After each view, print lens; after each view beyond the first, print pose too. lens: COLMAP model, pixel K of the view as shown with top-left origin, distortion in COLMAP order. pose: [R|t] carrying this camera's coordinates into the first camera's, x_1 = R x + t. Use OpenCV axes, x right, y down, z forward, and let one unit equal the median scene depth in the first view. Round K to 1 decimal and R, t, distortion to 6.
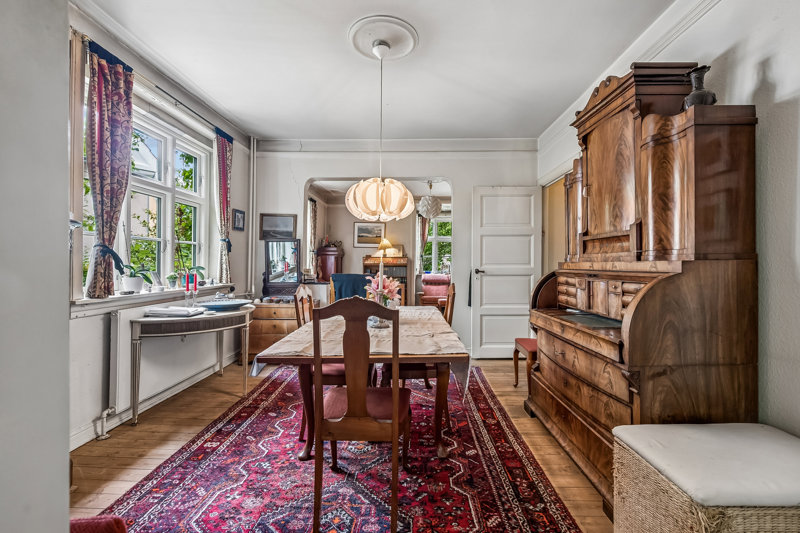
lens RADIAL K [[400.1, 0, 399.4], [0, 400.1, 262.7], [0, 0, 1]] dist [-0.000237, -0.000094]
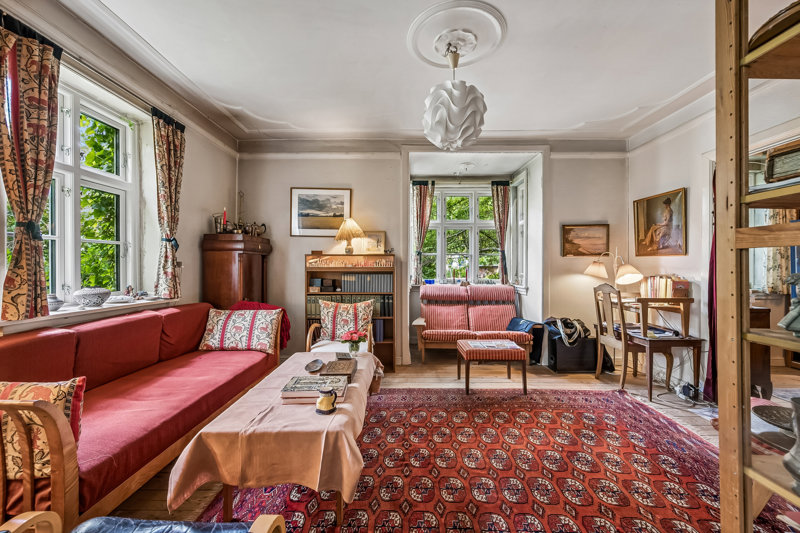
lens RADIAL K [[320.8, 0, 400.0], [0, 320.8, 265.5], [0, 0, 1]] dist [-0.003692, -0.000155]
pose [[0.999633, -0.006791, 0.026230, 0.010859], [0.006860, 0.999973, -0.002521, 0.001019], [-0.026212, 0.002700, 0.999653, 0.377164]]
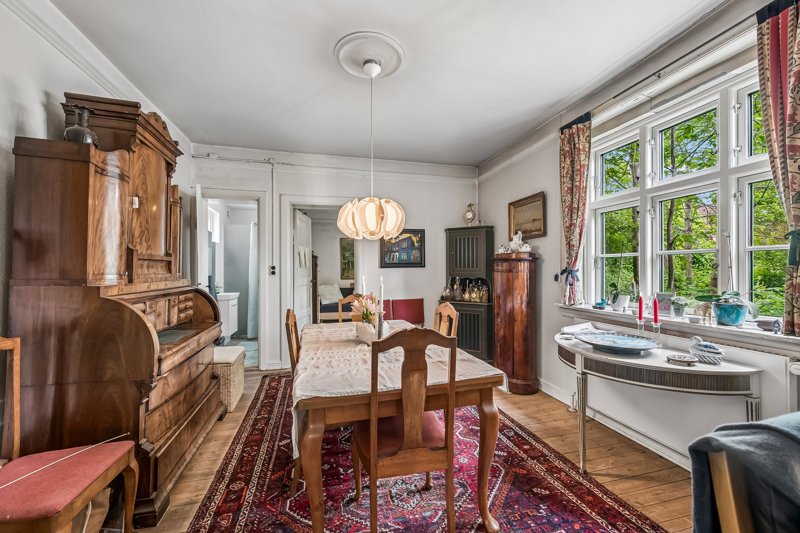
lens RADIAL K [[320.8, 0, 404.3], [0, 320.8, 267.9], [0, 0, 1]] dist [-0.003692, -0.000155]
pose [[-0.958003, -0.005416, -0.286708, 0.145182], [-0.001776, 0.999915, -0.012953, -0.034912], [0.286753, -0.011900, -0.957931, 2.523075]]
